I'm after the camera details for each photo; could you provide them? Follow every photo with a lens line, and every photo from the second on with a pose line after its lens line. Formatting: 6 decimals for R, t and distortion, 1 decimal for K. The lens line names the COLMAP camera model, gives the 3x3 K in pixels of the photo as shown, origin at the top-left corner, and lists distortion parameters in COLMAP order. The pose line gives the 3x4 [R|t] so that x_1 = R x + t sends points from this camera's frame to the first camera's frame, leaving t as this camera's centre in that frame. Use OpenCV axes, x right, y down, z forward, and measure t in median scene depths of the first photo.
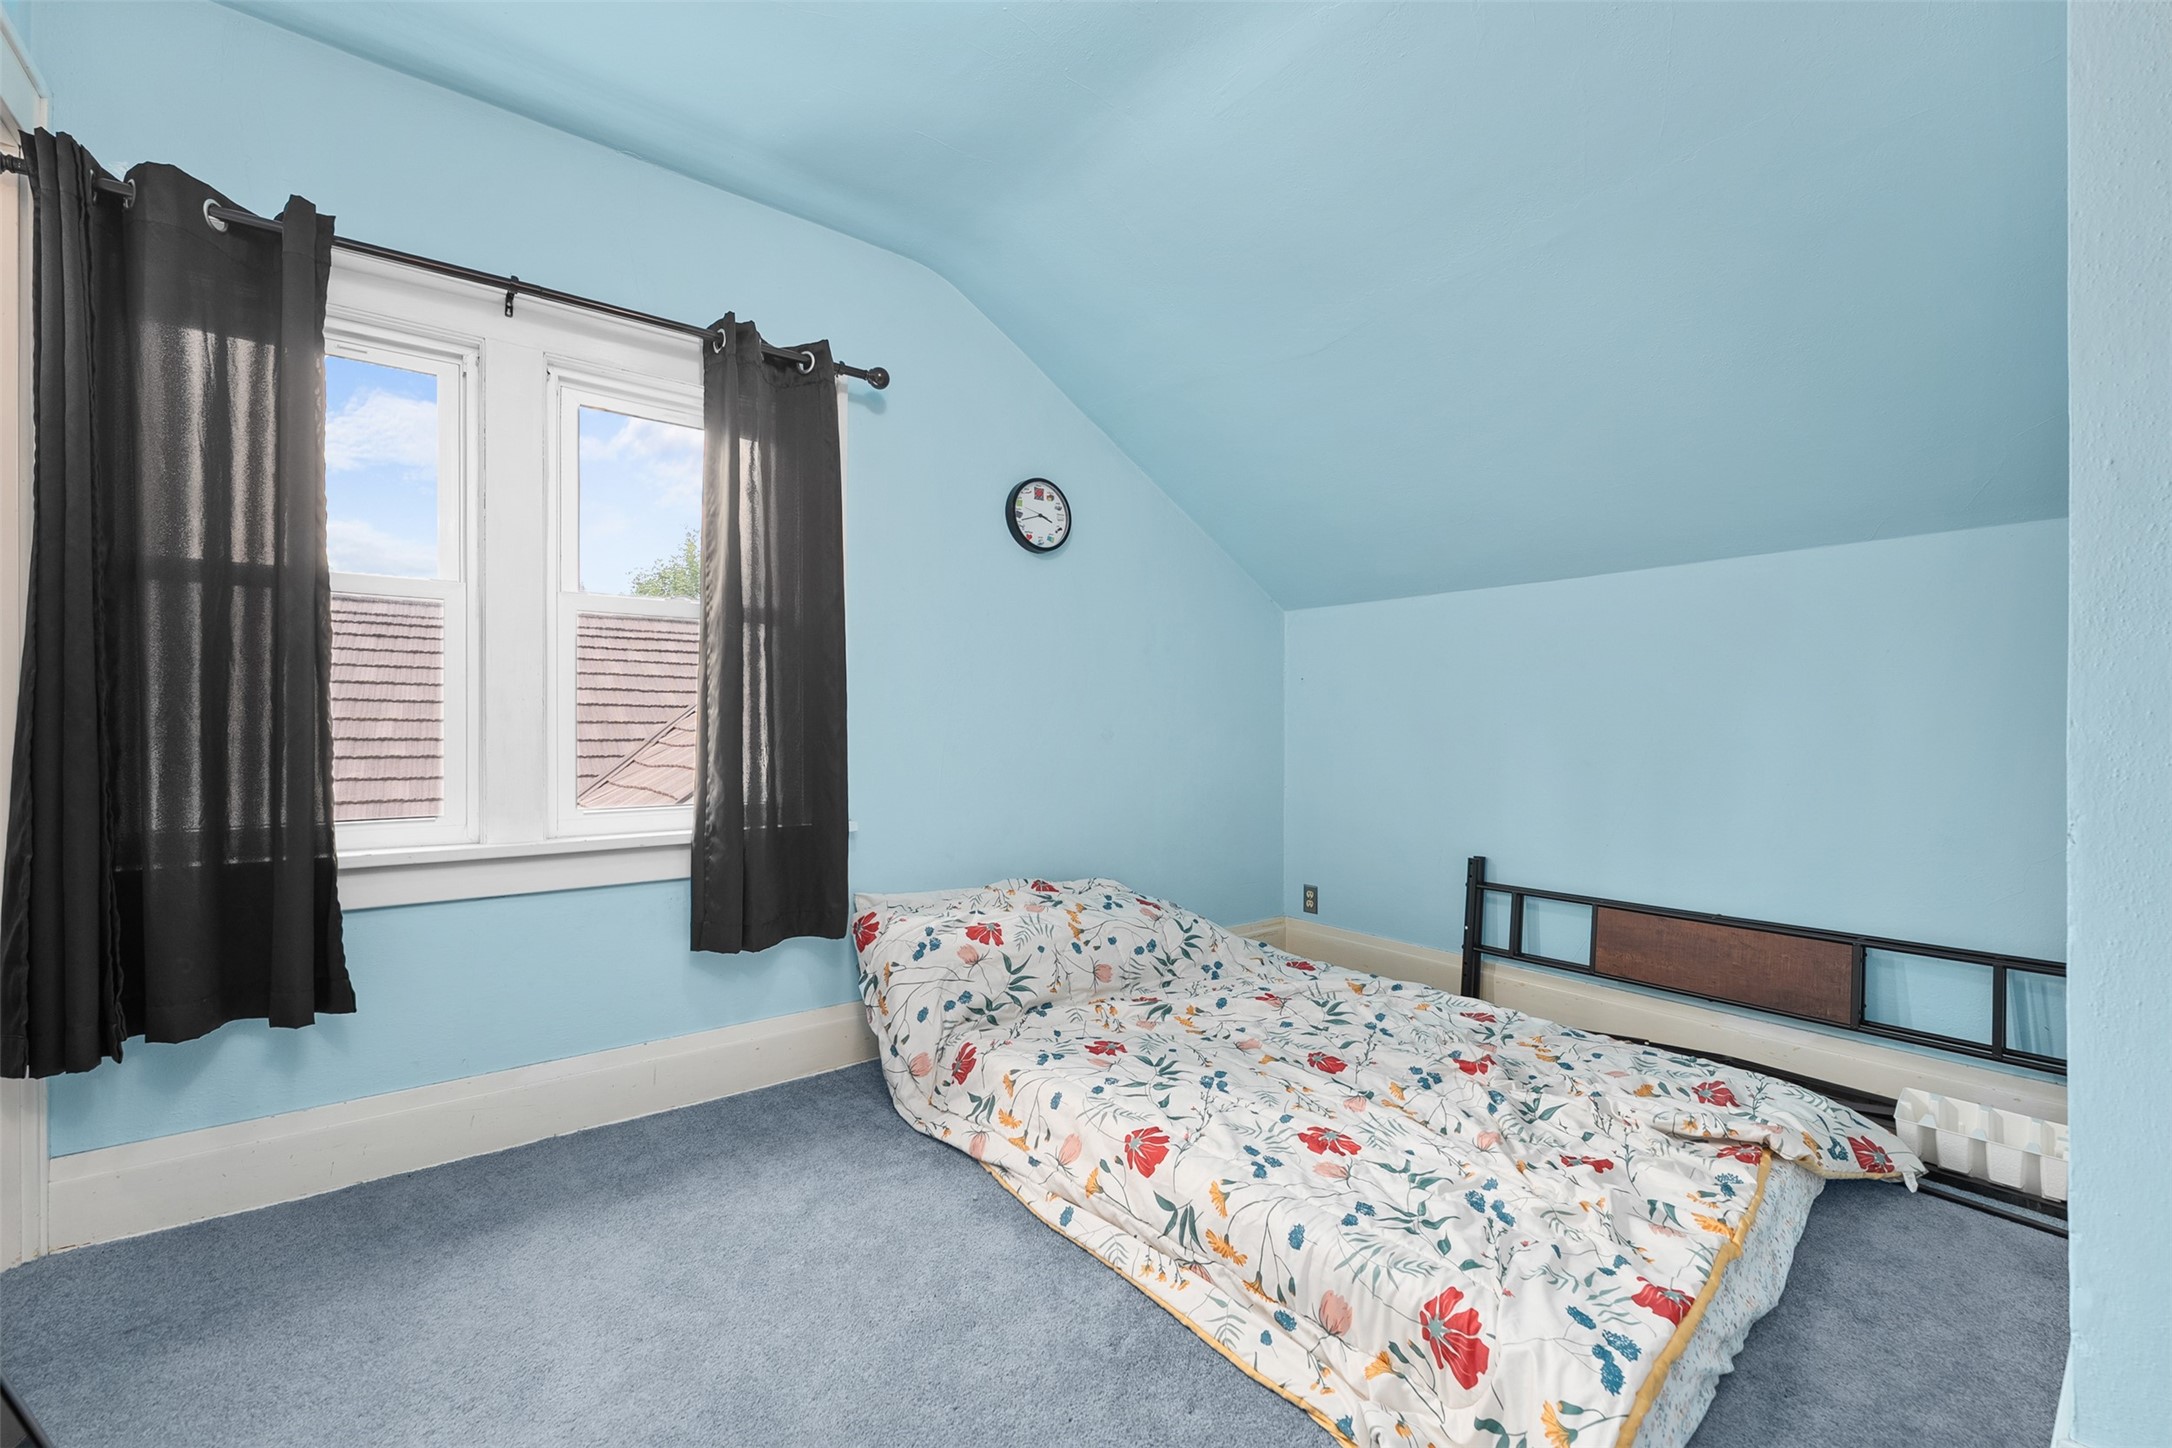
lens RADIAL K [[879.3, 0, 1086.4], [0, 879.3, 729.0], [0, 0, 1]] dist [0.001246, -0.001408]
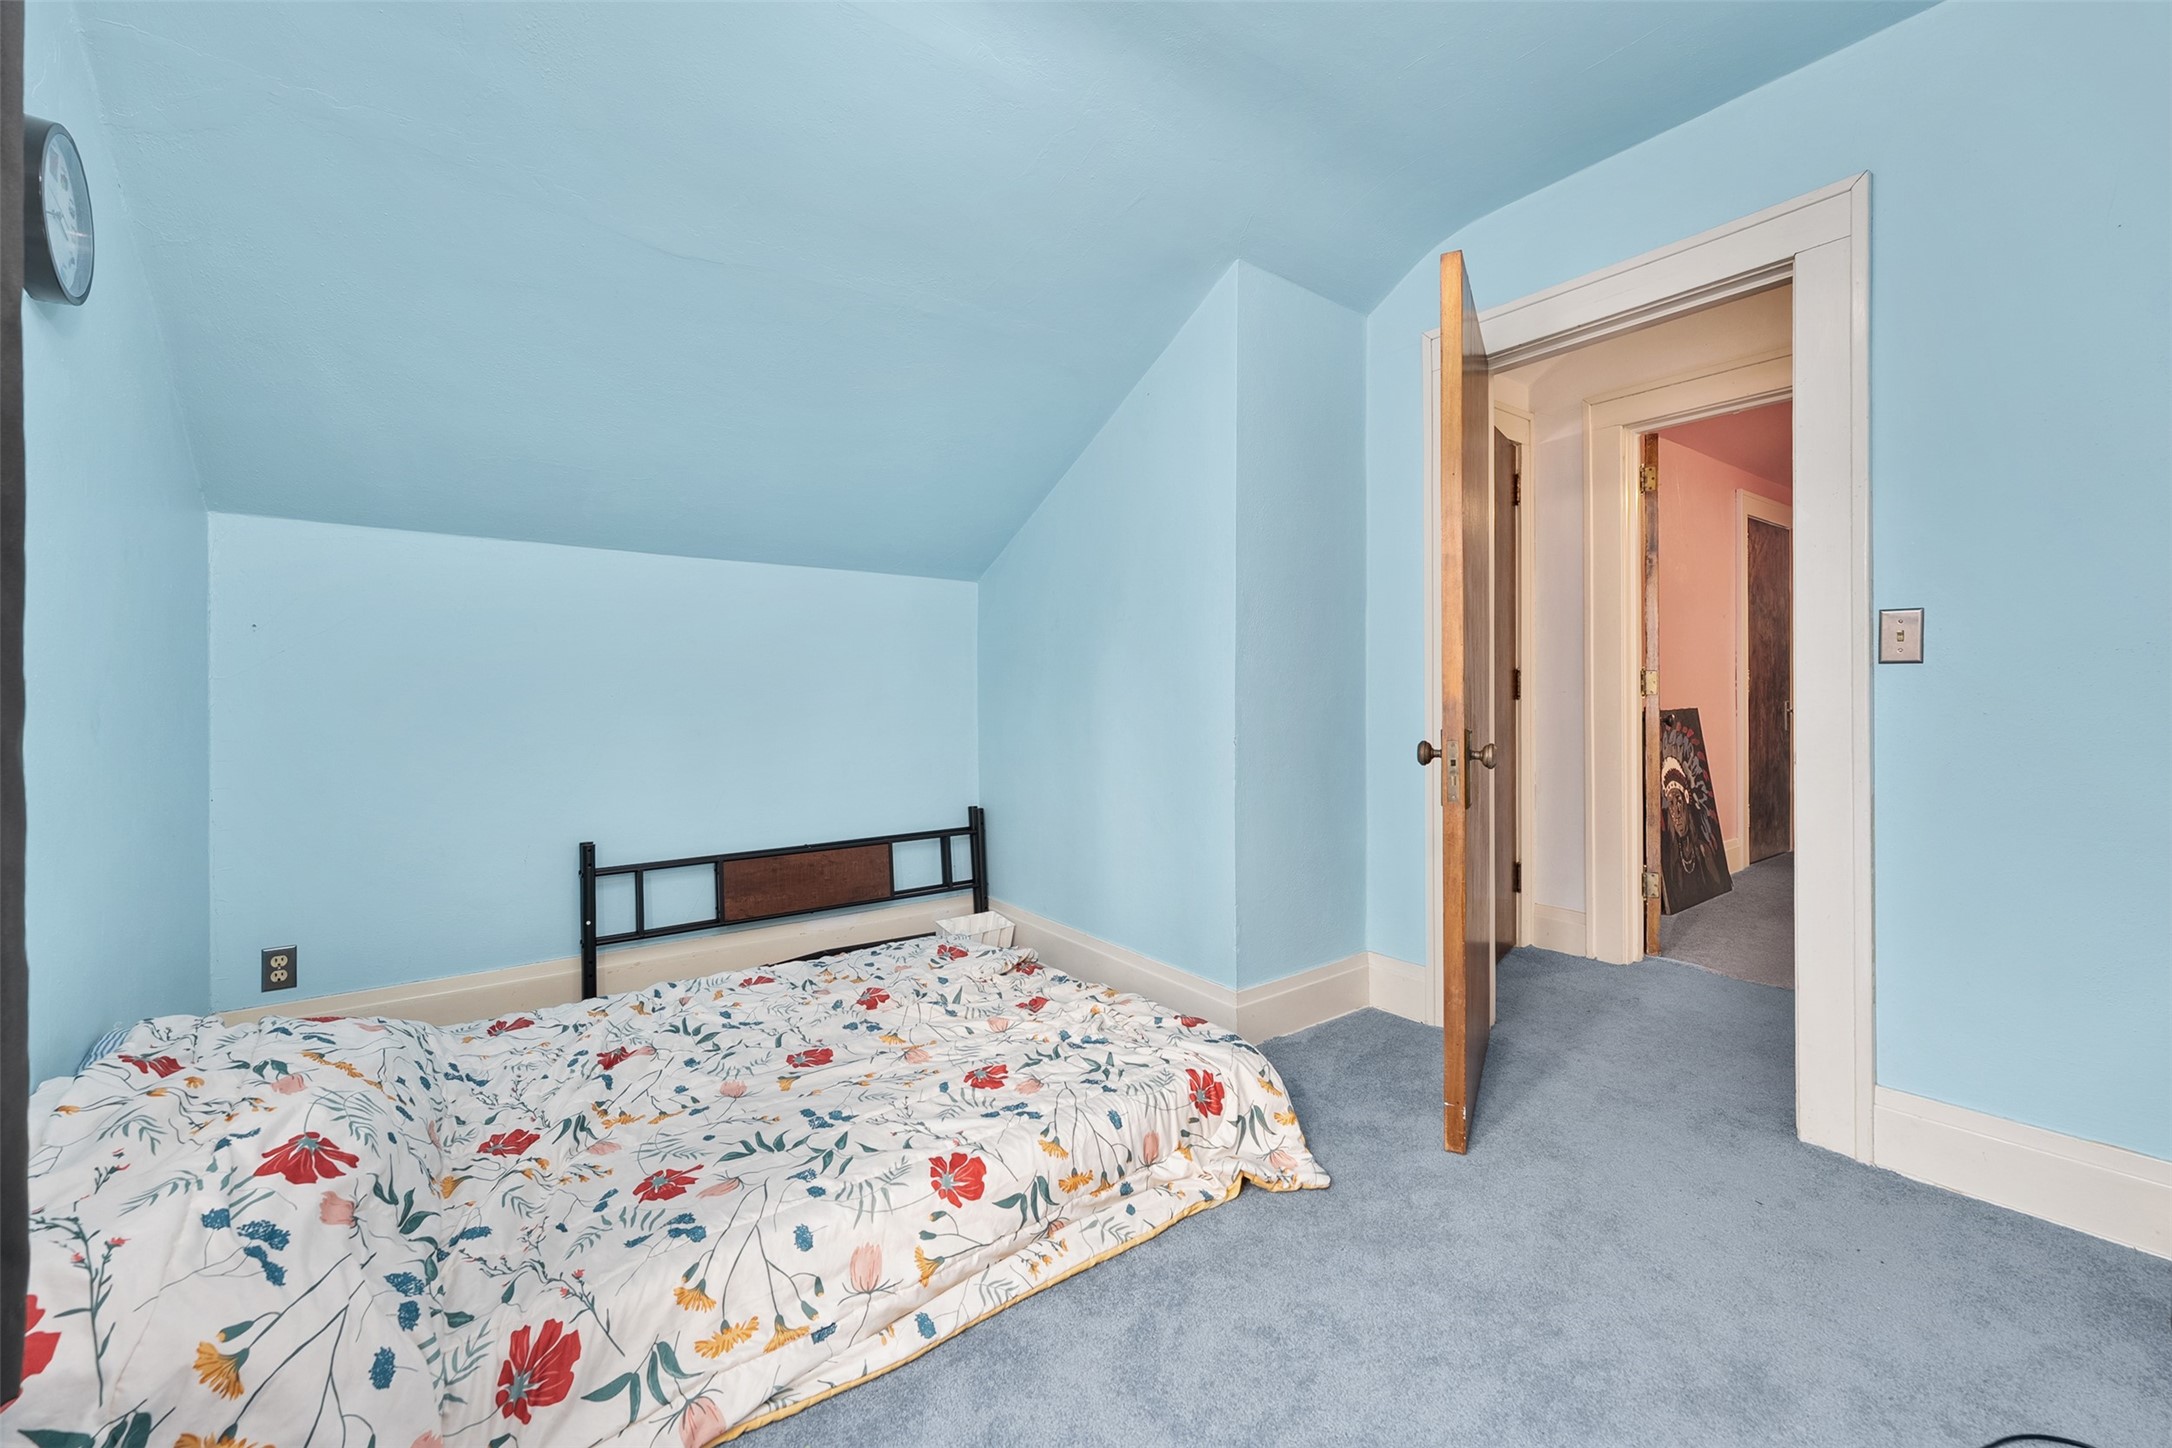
lens RADIAL K [[879.3, 0, 1091.6], [0, 879.3, 685.9], [0, 0, 1]] dist [0.001246, -0.001408]
pose [[0.017436, 0.003371, 0.999842, -0.750420], [0.007361, 0.999967, -0.003499, -0.014883], [-0.999821, 0.007421, 0.017411, 0.770412]]
